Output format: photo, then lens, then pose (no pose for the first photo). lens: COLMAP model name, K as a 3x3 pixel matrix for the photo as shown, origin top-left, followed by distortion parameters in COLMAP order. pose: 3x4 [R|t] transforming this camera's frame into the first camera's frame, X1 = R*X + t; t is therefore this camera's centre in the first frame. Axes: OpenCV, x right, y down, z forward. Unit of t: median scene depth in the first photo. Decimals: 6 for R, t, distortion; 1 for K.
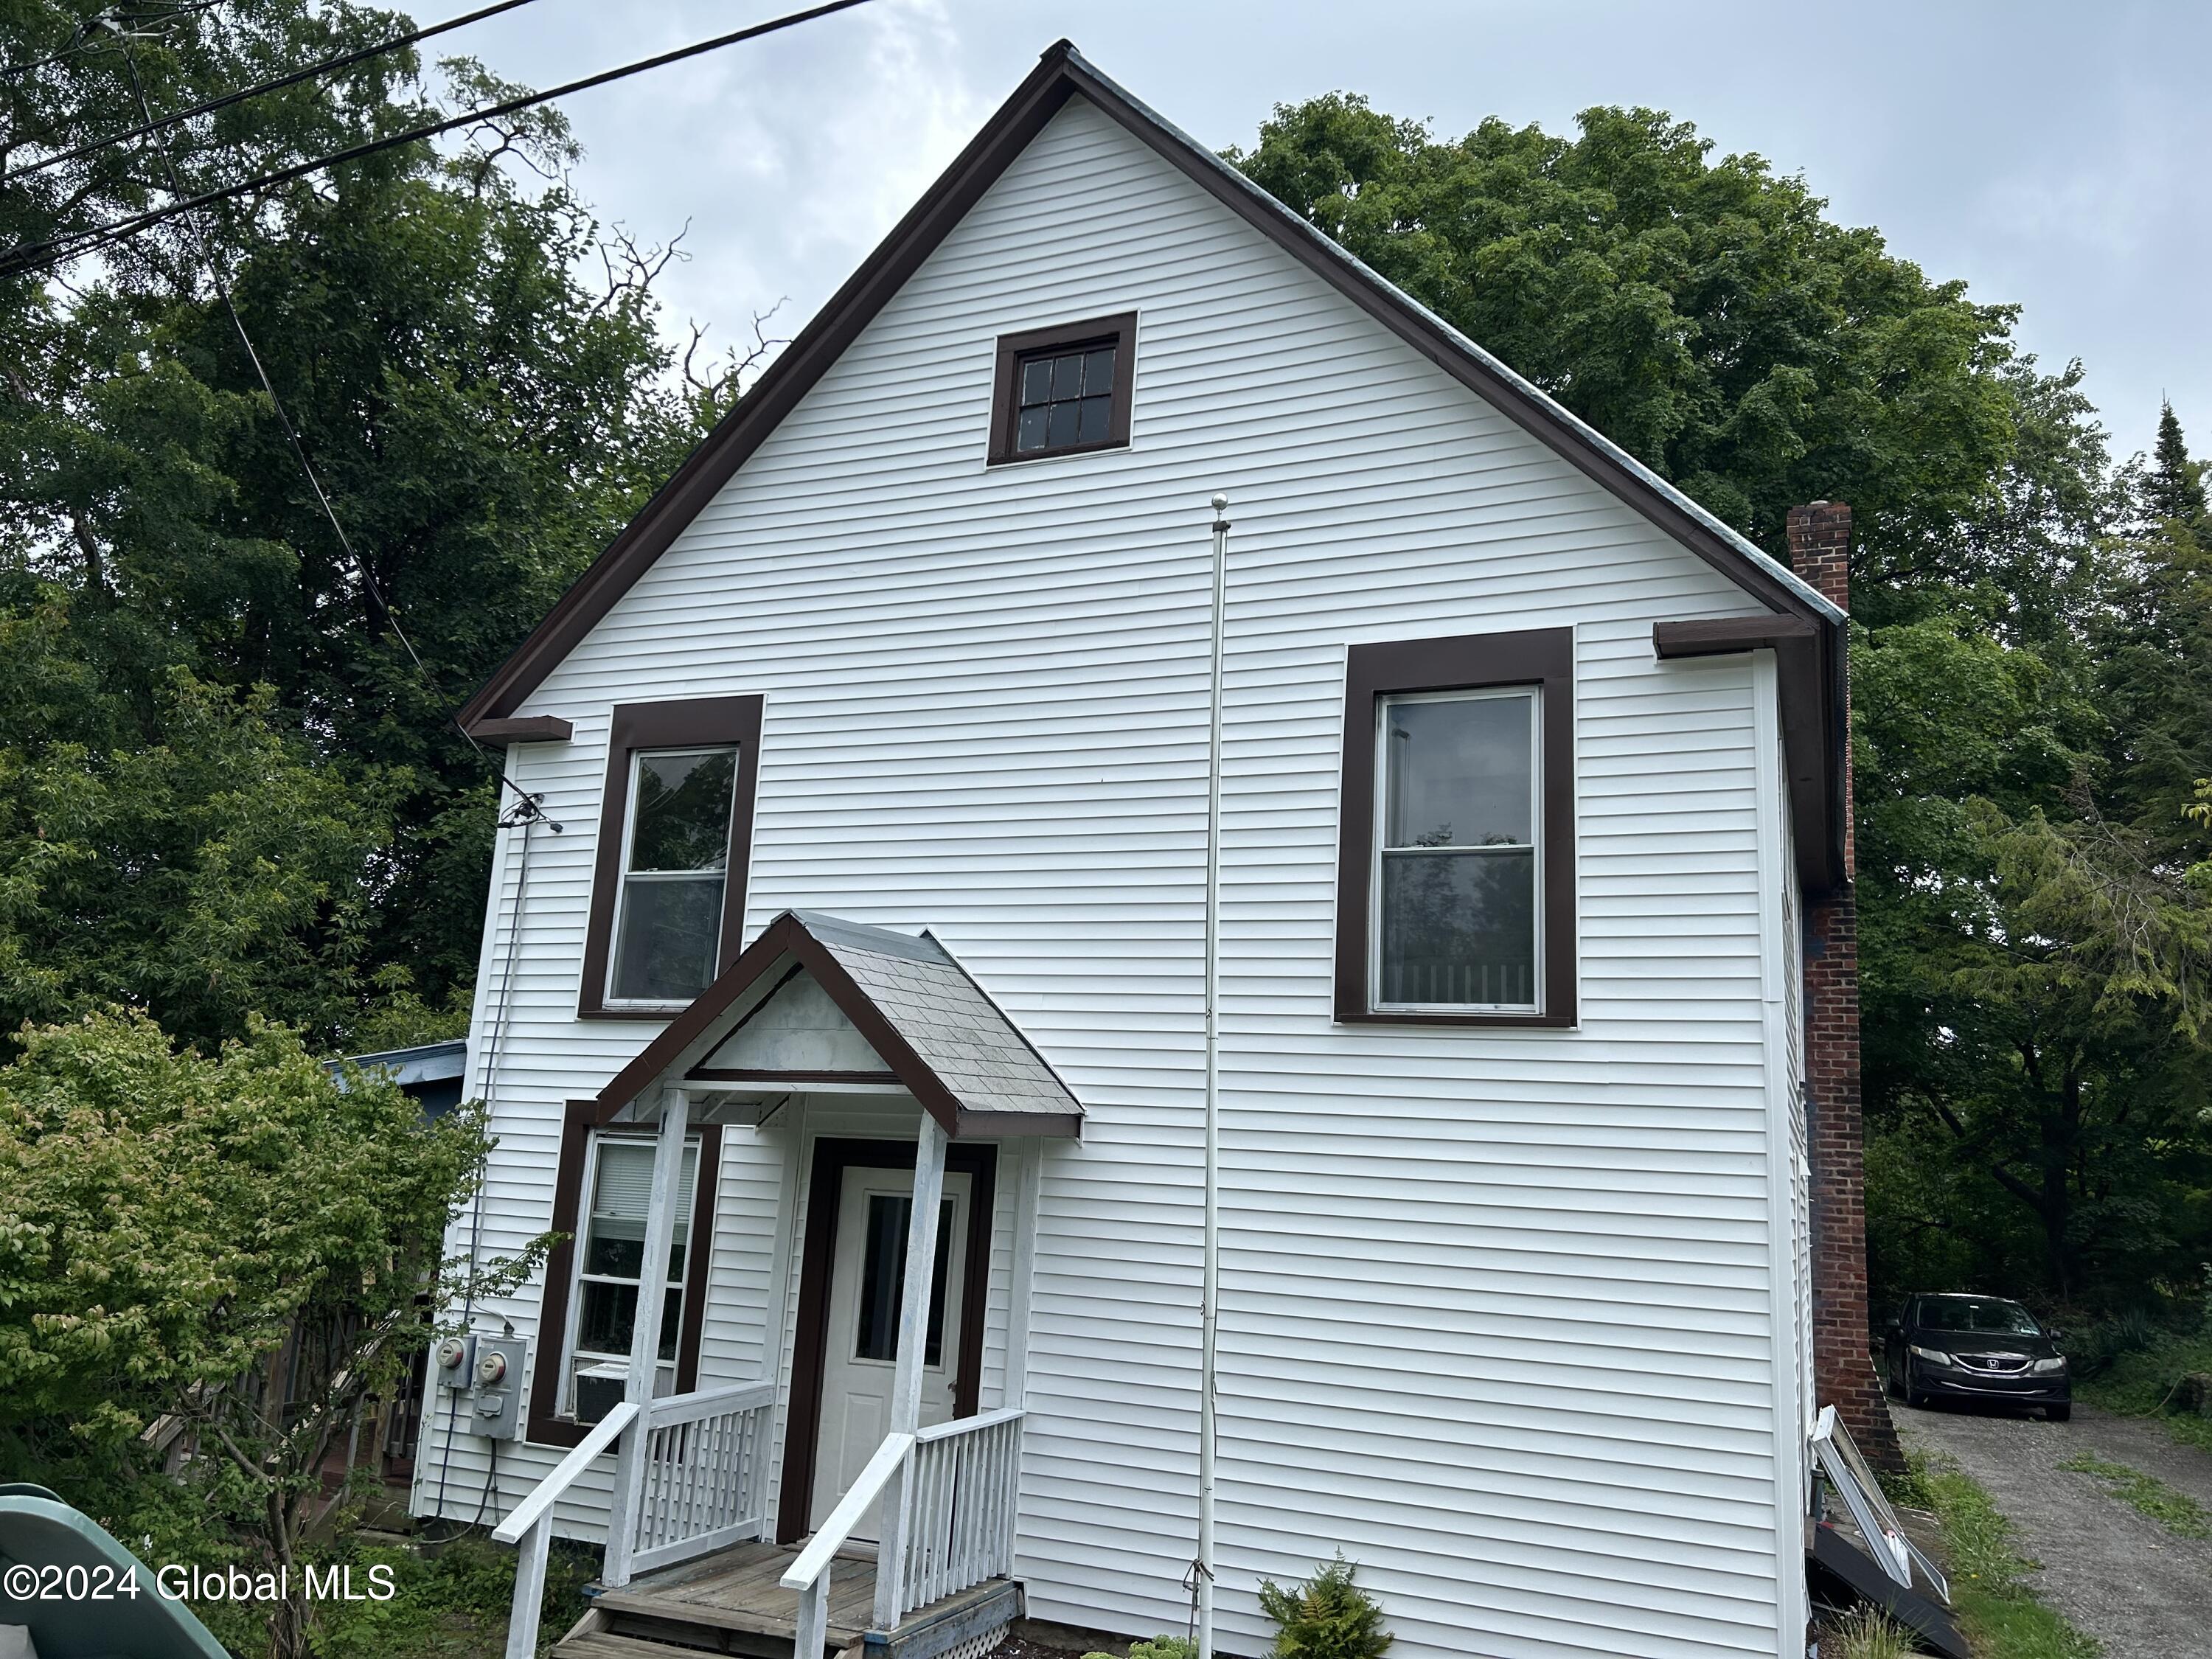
lens RADIAL K [[1672.0, 0, 1092.3], [0, 1672.0, 845.0], [0, 0, 1]] dist [0.046025, -0.046966]
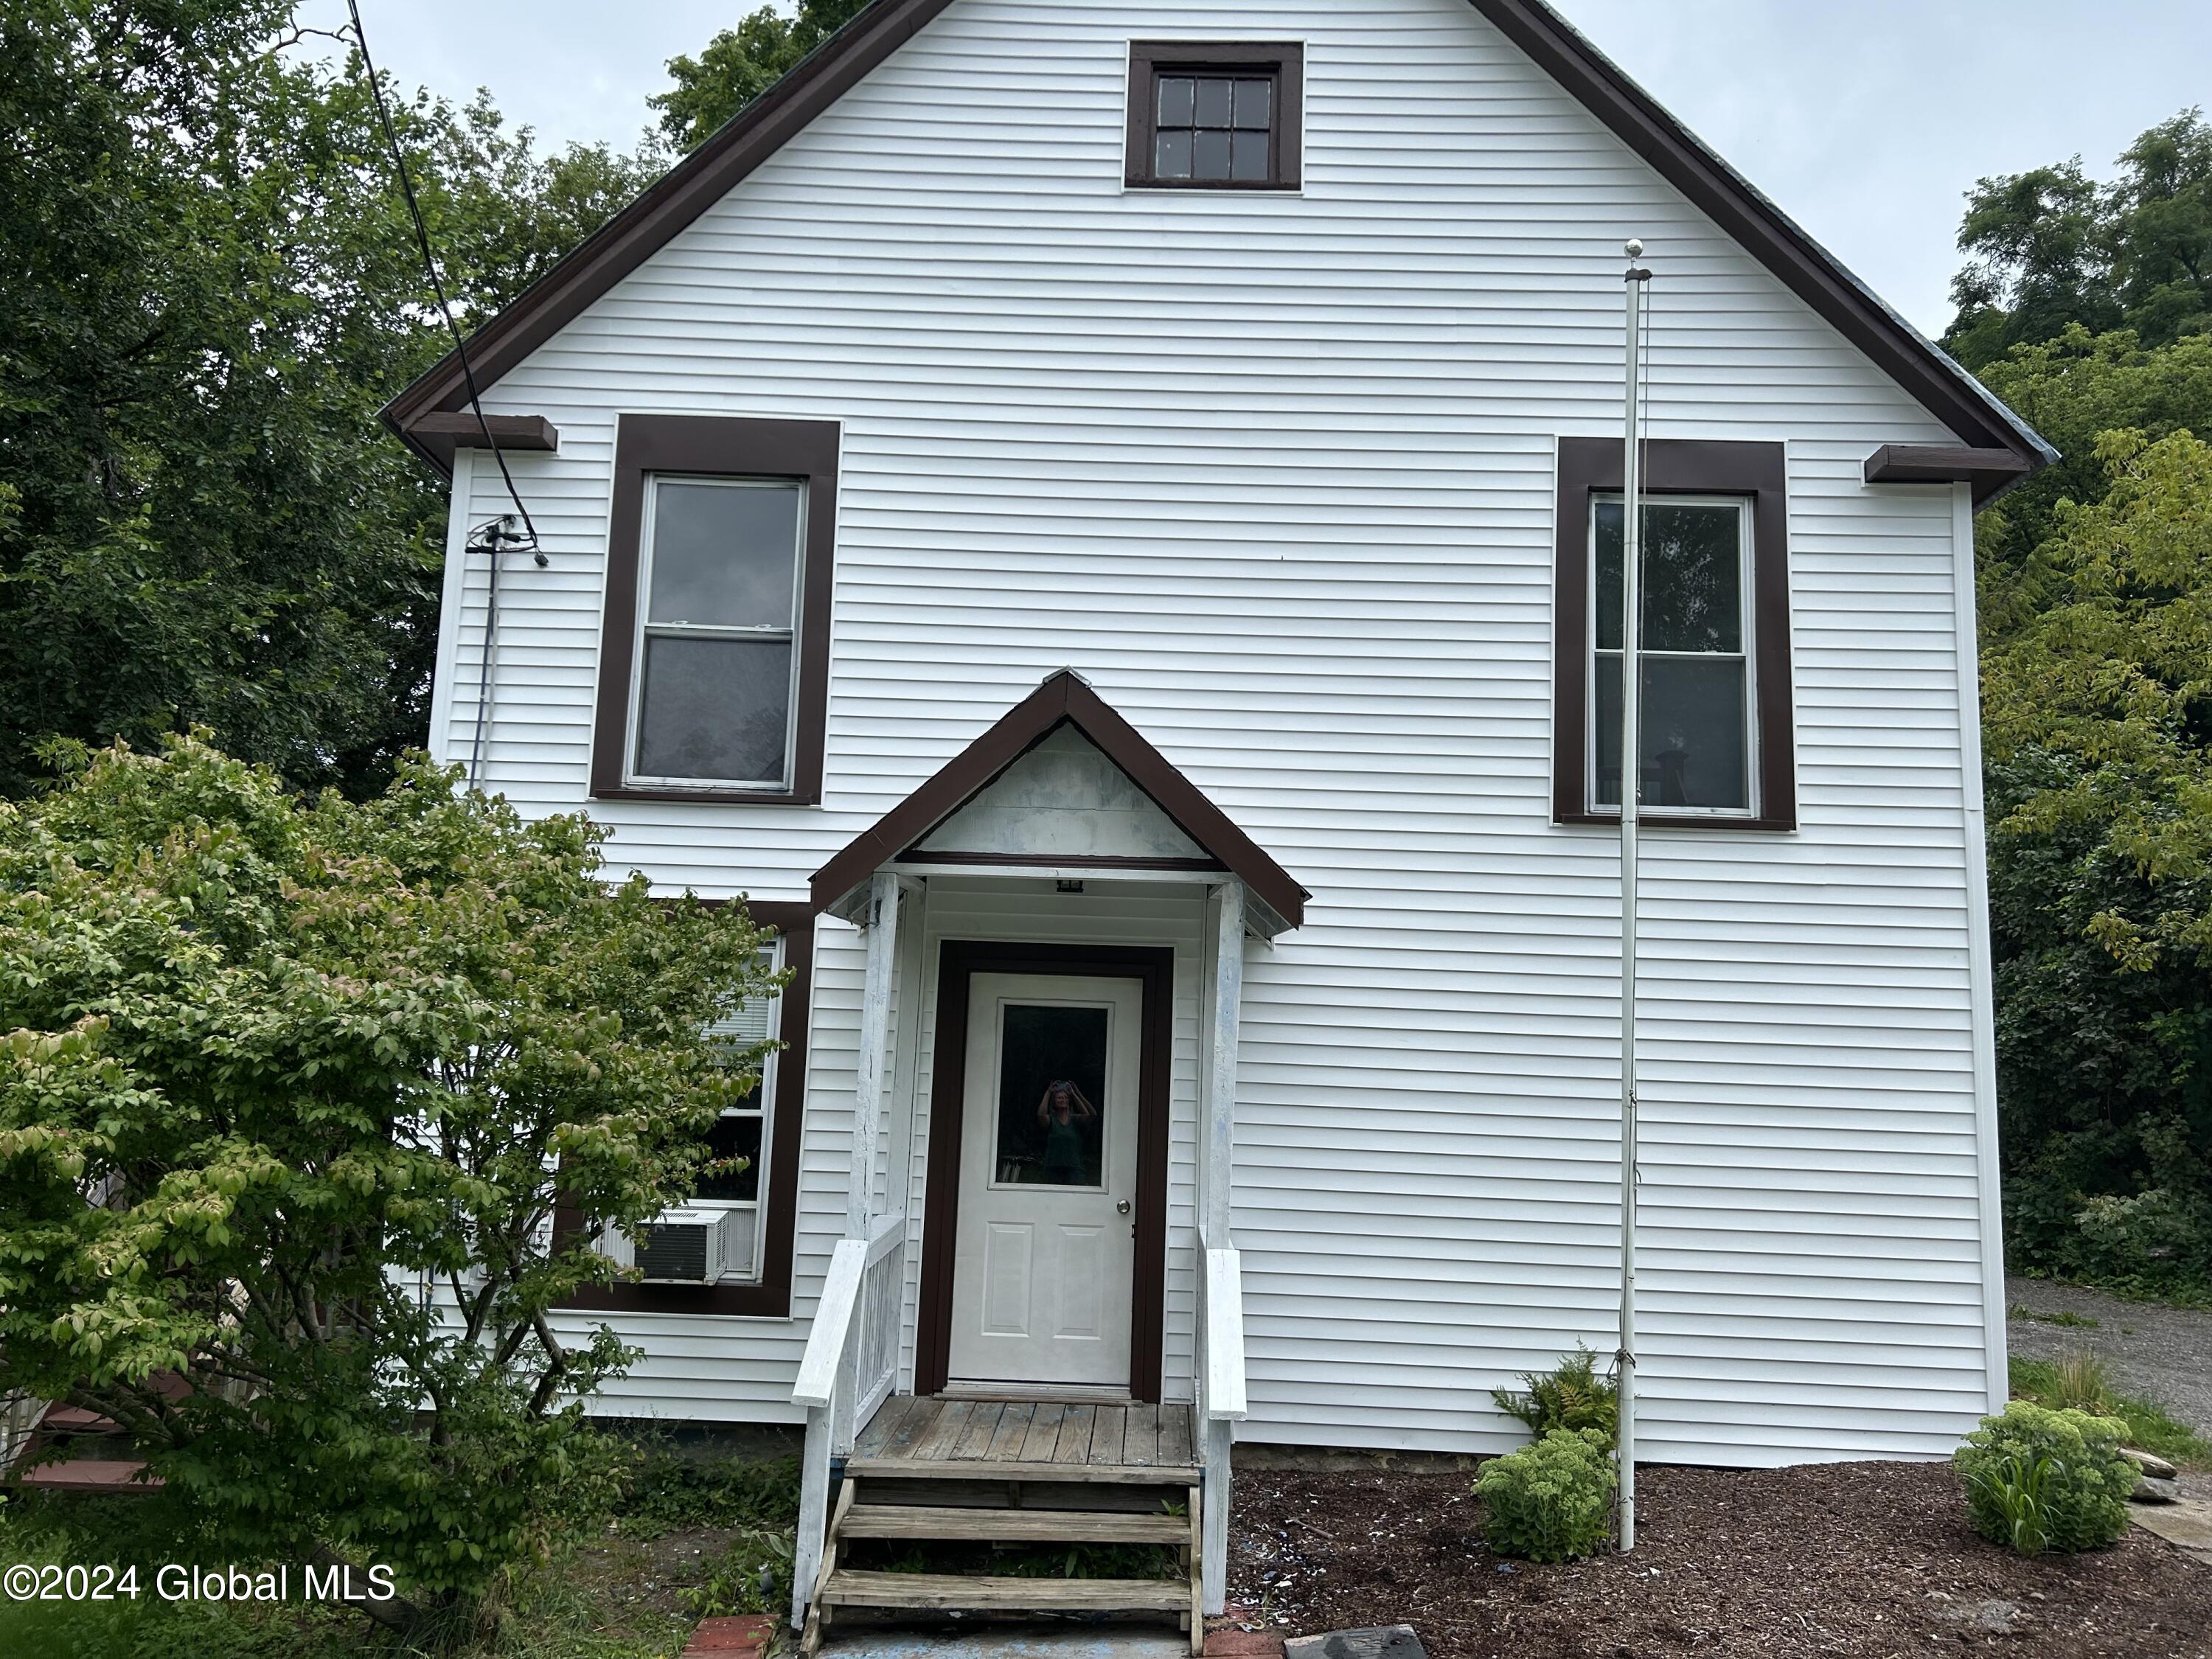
lens RADIAL K [[1672.0, 0, 1102.5], [0, 1672.0, 838.8], [0, 0, 1]] dist [0.046025, -0.046966]
pose [[0.924082, 0.031149, 0.380923, -0.411306], [-0.060988, 0.995920, 0.066512, 0.057470], [-0.377297, -0.084694, 0.922212, 0.166179]]
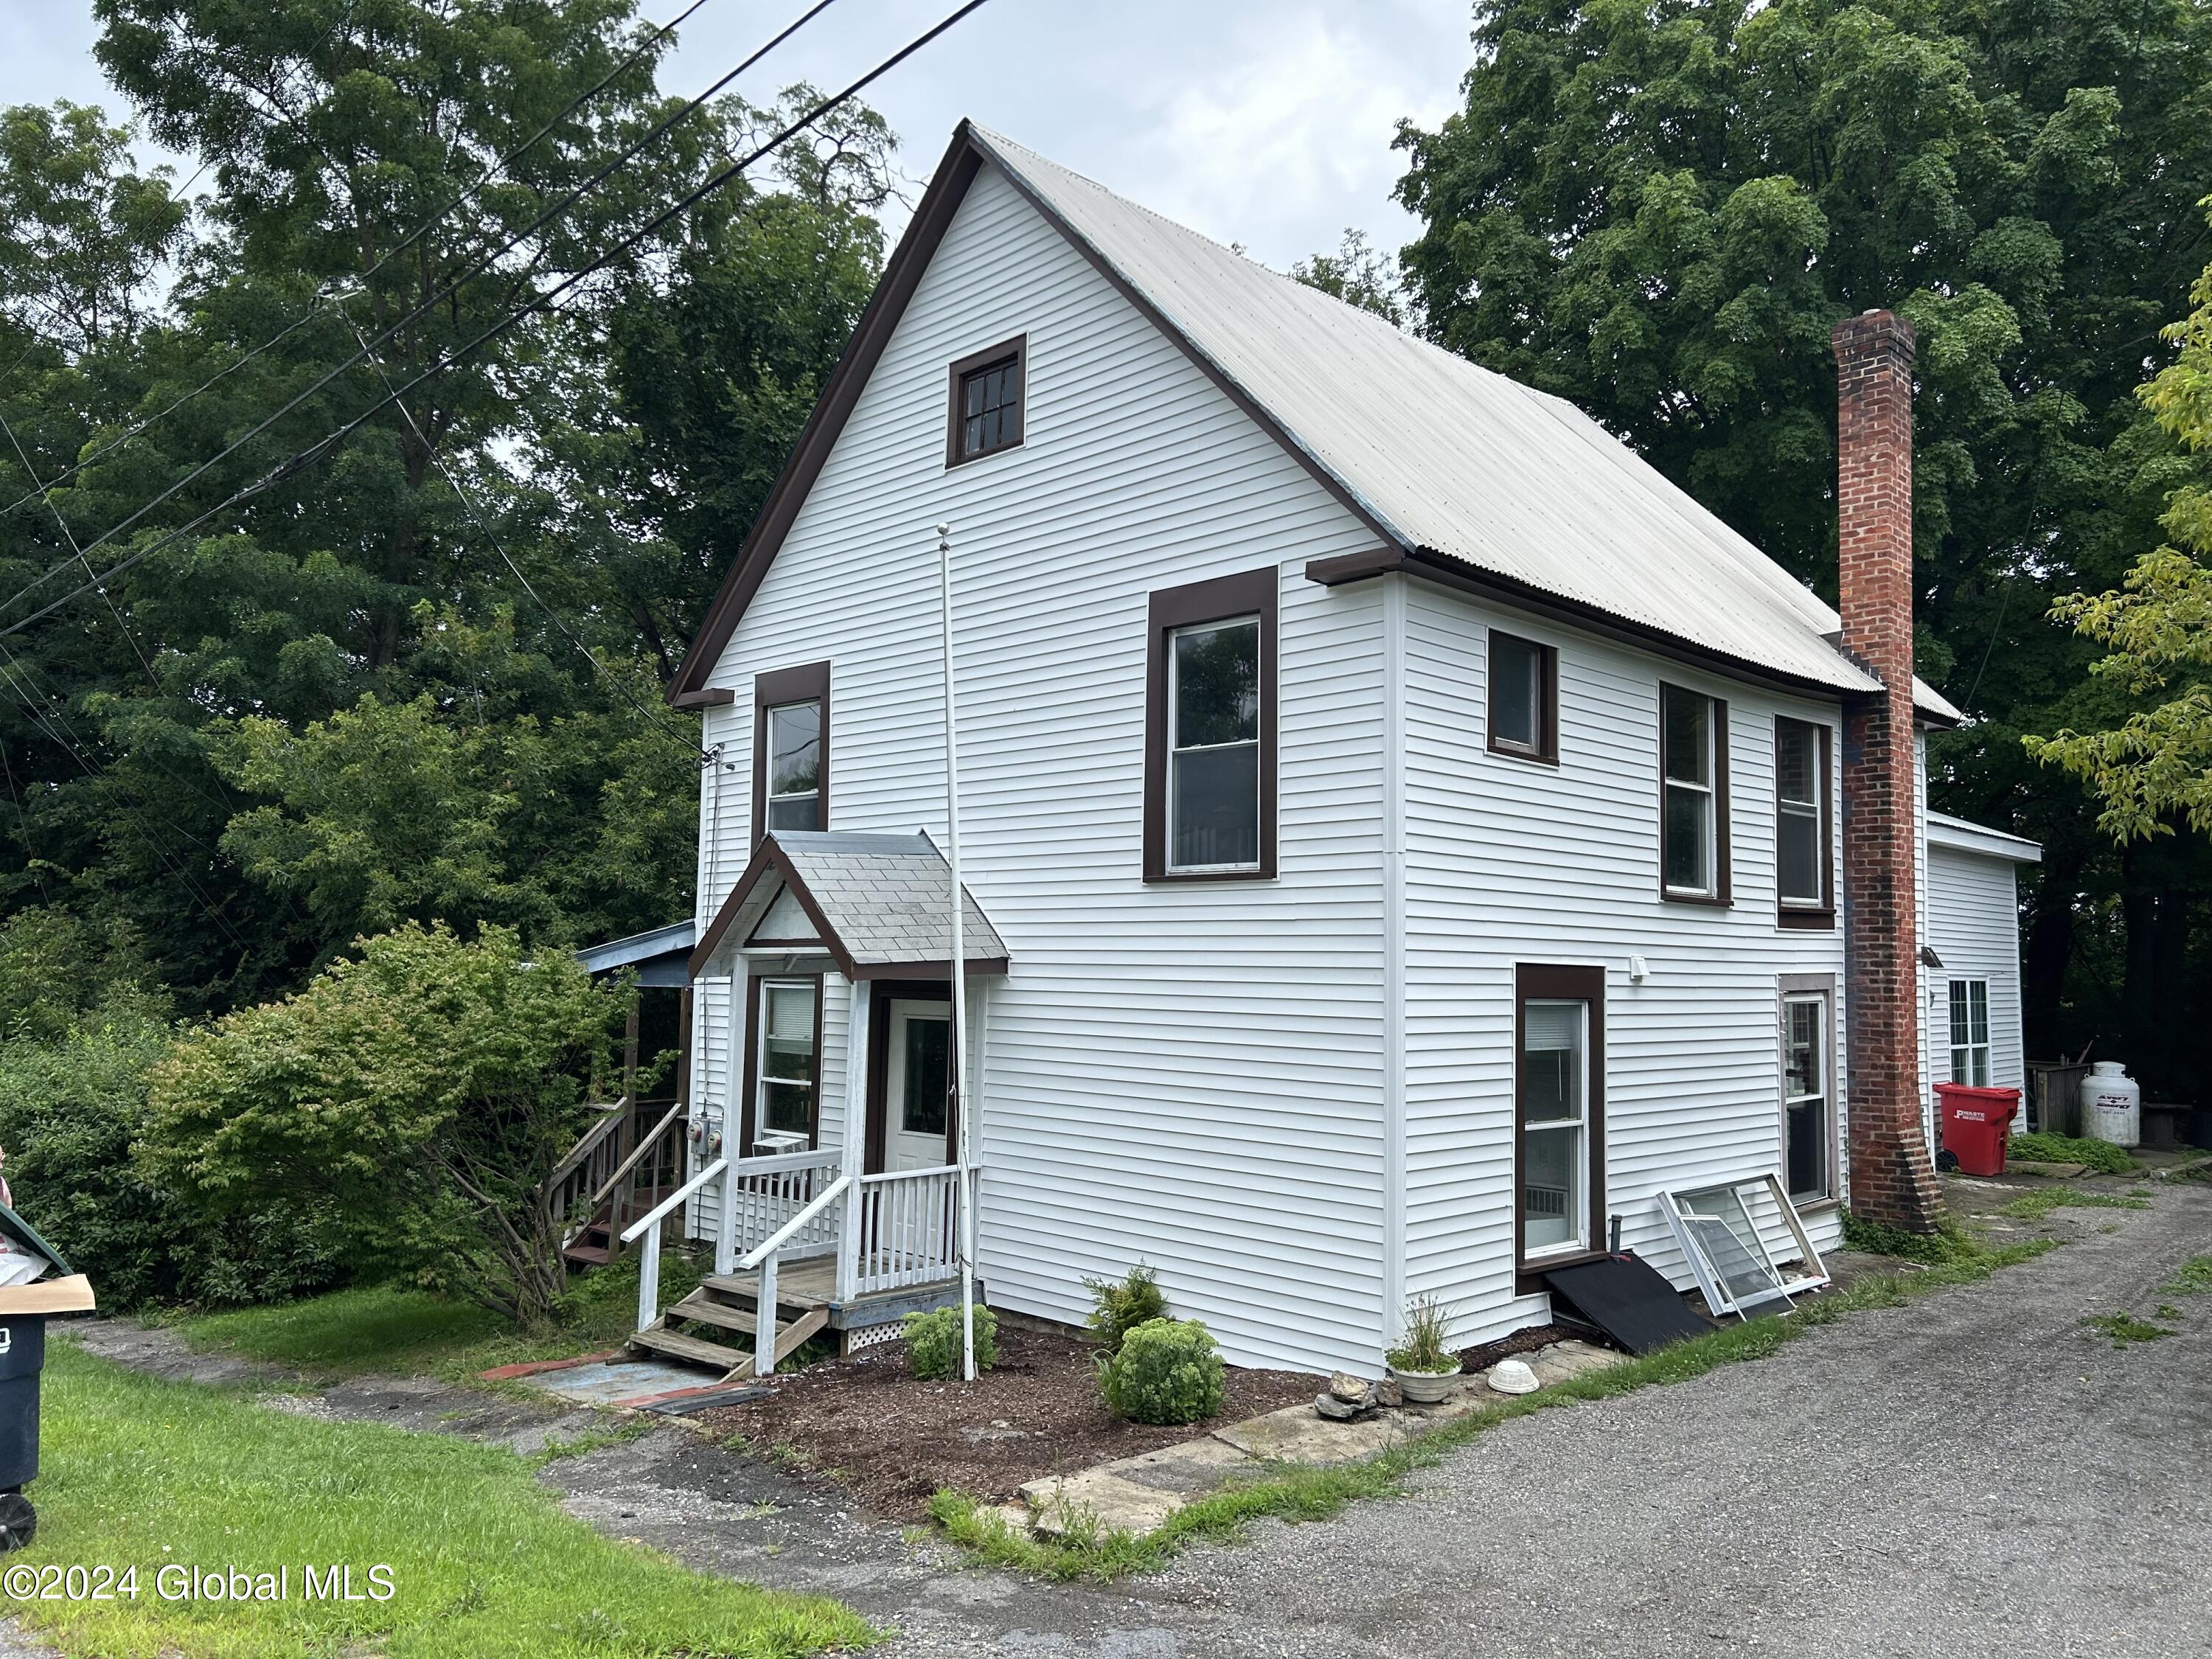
lens RADIAL K [[1672.0, 0, 1115.8], [0, 1672.0, 843.5], [0, 0, 1]] dist [0.046025, -0.046966]
pose [[0.929563, -0.069896, -0.361977, 0.529419], [0.109528, 0.989889, 0.090128, -0.041710], [0.352018, -0.123426, 0.927820, -0.210086]]
